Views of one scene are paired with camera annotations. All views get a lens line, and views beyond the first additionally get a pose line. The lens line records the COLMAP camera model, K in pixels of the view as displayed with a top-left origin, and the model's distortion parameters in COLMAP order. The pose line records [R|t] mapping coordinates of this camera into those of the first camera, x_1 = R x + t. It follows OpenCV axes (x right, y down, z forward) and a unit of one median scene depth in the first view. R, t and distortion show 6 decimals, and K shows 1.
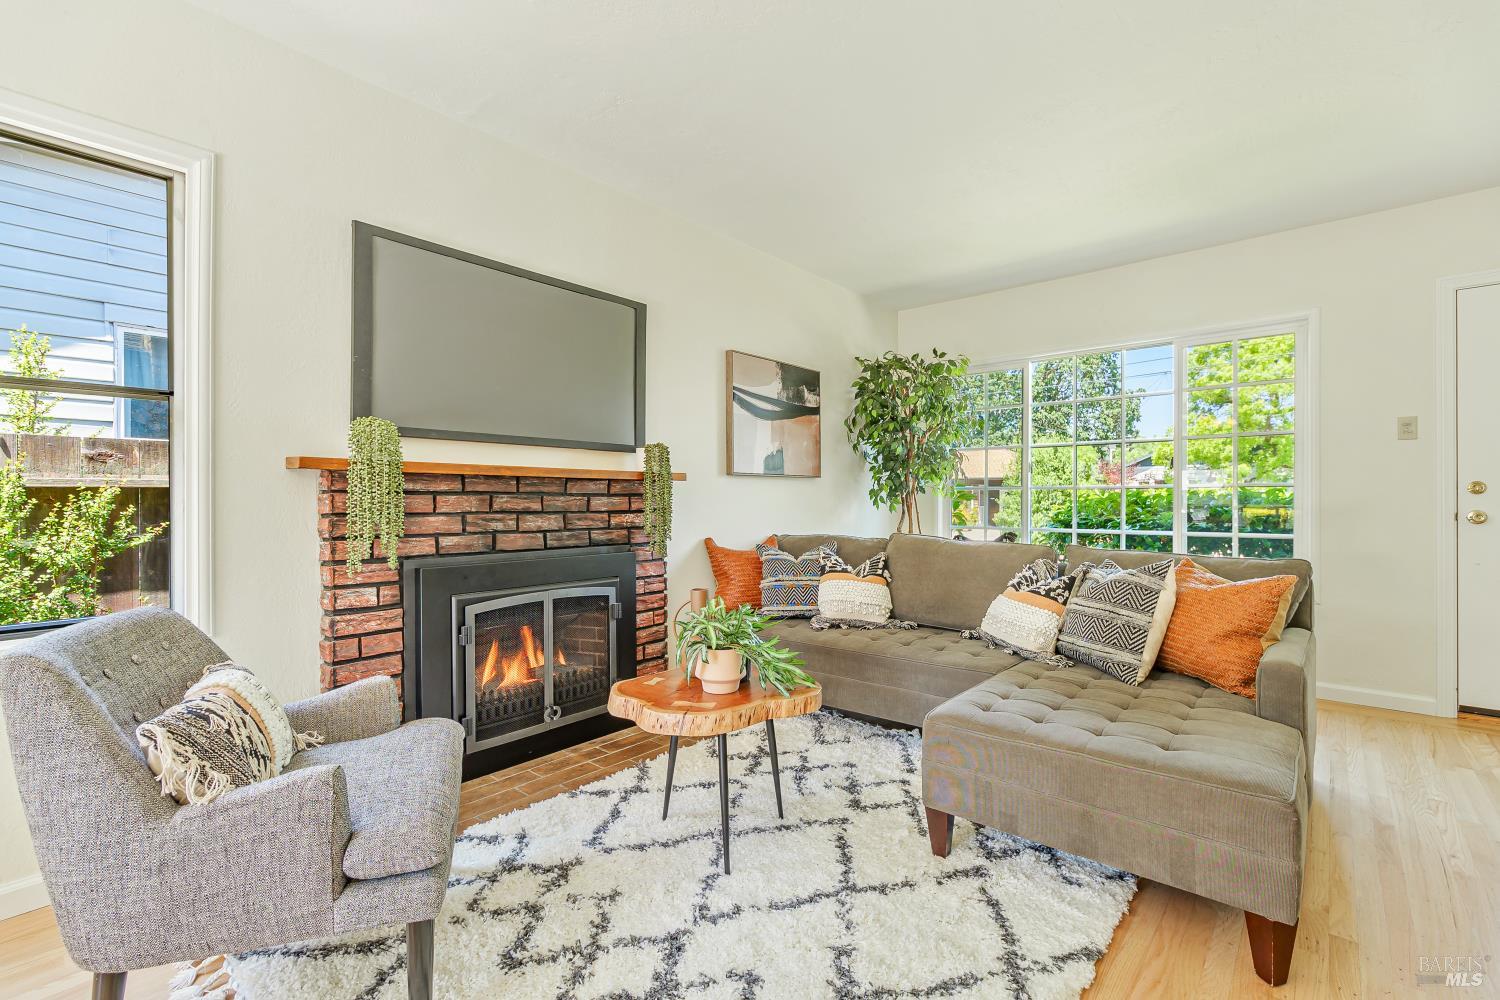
lens RADIAL K [[653.5, 0, 736.7], [0, 653.5, 510.6], [0, 0, 1]] dist [-0.004982, -0.000539]
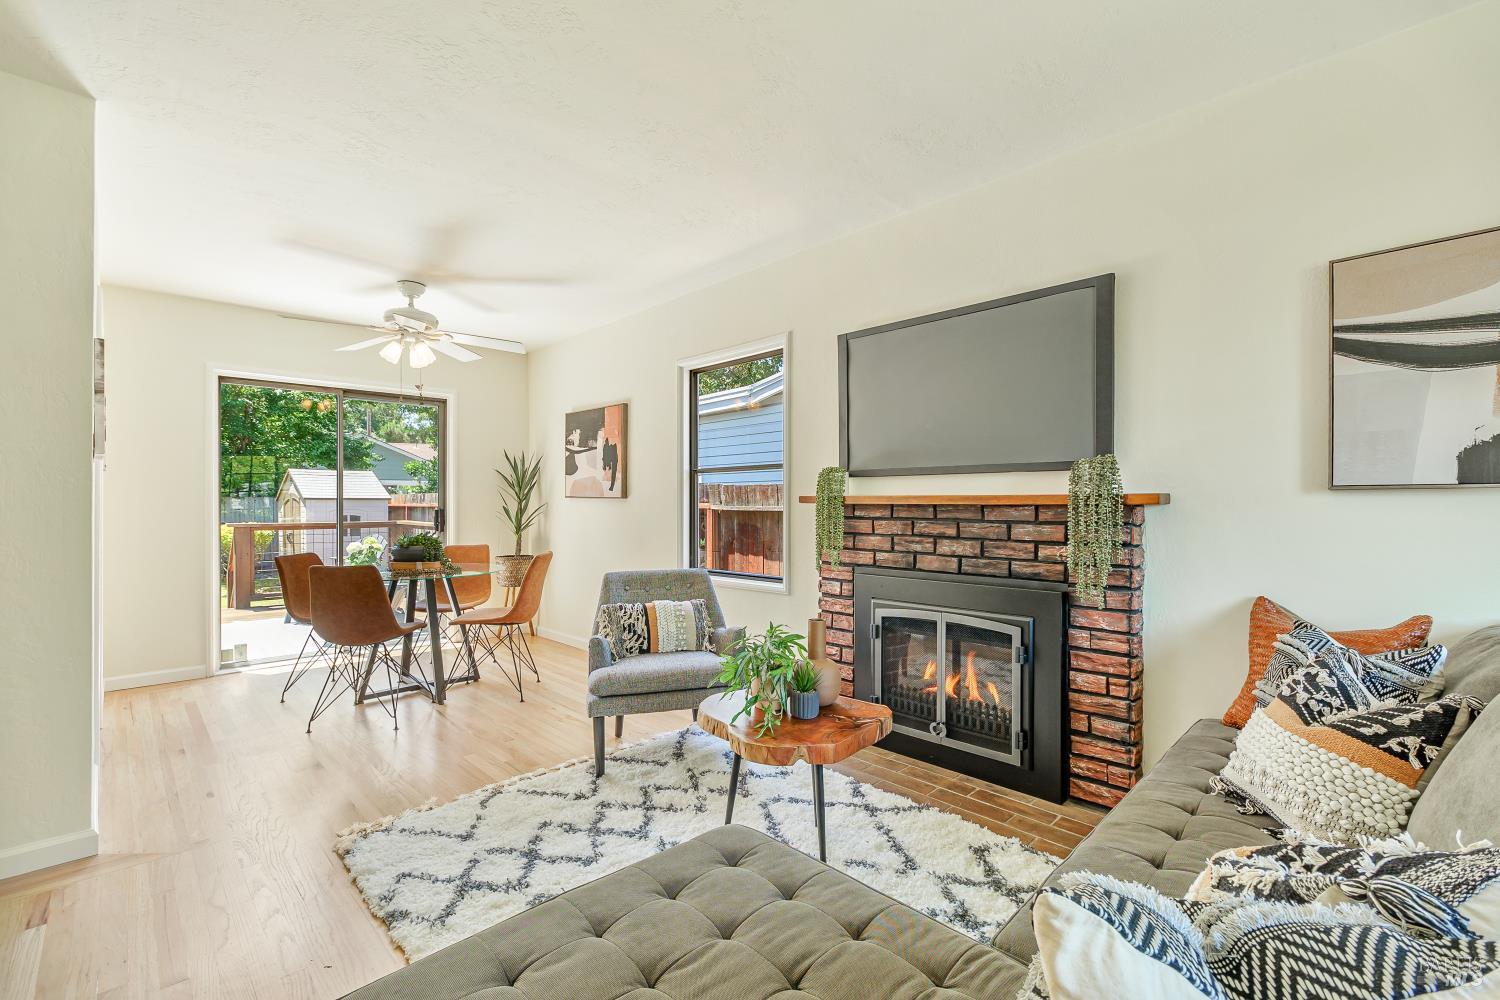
lens RADIAL K [[653.5, 0, 766.5], [0, 653.5, 505.9], [0, 0, 1]] dist [-0.004982, -0.000539]
pose [[-0.046244, 0.012190, -0.998856, 0.767462], [-0.010926, 0.999860, 0.012708, -0.059340], [0.998870, 0.011501, -0.046105, 0.755705]]
